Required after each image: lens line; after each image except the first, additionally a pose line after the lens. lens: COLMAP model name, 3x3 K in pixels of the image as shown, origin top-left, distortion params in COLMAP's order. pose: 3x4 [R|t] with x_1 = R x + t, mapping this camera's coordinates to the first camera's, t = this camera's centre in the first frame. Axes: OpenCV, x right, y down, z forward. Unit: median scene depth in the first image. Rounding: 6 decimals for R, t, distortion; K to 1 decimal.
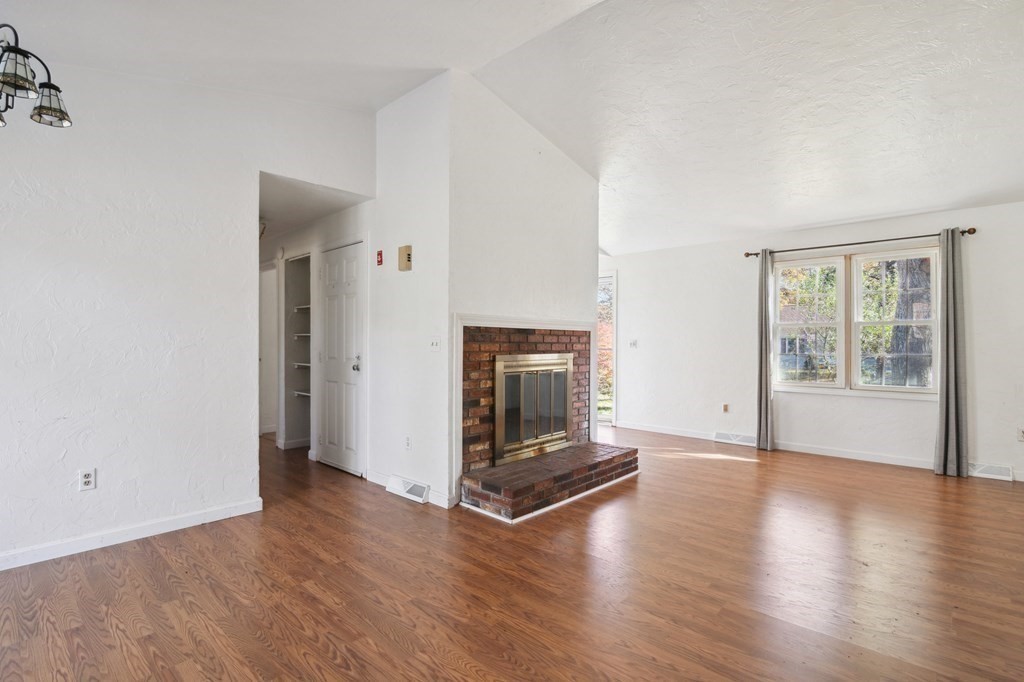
lens RADIAL K [[482.4, 0, 508.4], [0, 482.4, 341.2], [0, 0, 1]] dist [-0.020366, -0.000160]
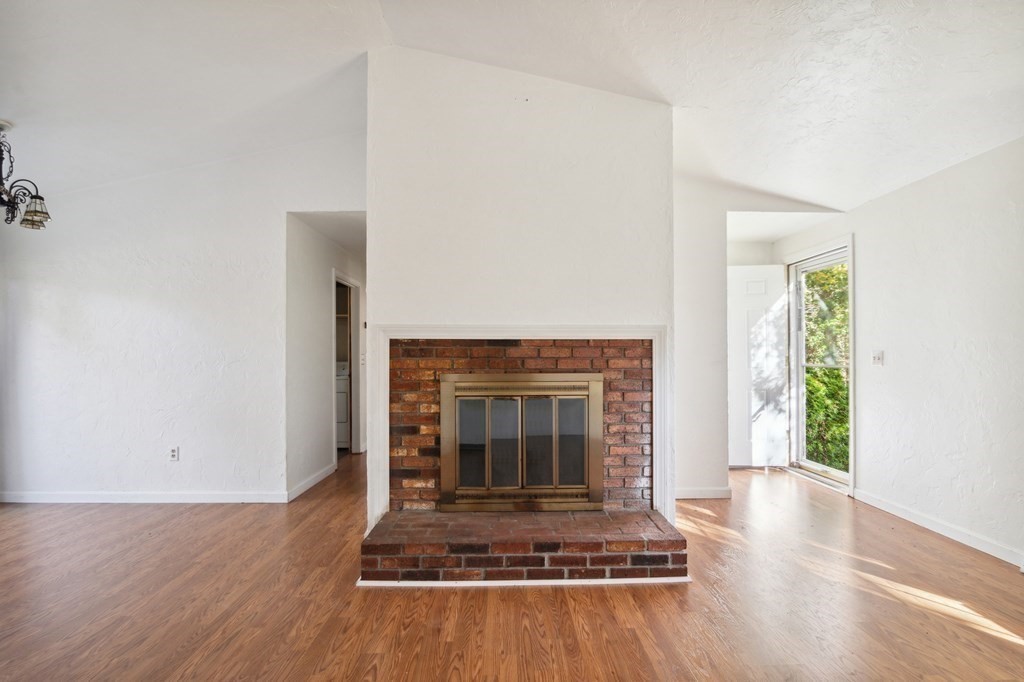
lens RADIAL K [[482.4, 0, 511.9], [0, 482.4, 348.3], [0, 0, 1]] dist [-0.020366, -0.000160]
pose [[0.696436, -0.015744, -0.717447, 0.635467], [0.006726, 0.999859, -0.015412, -0.000292], [0.717588, 0.005908, 0.696443, 0.521977]]
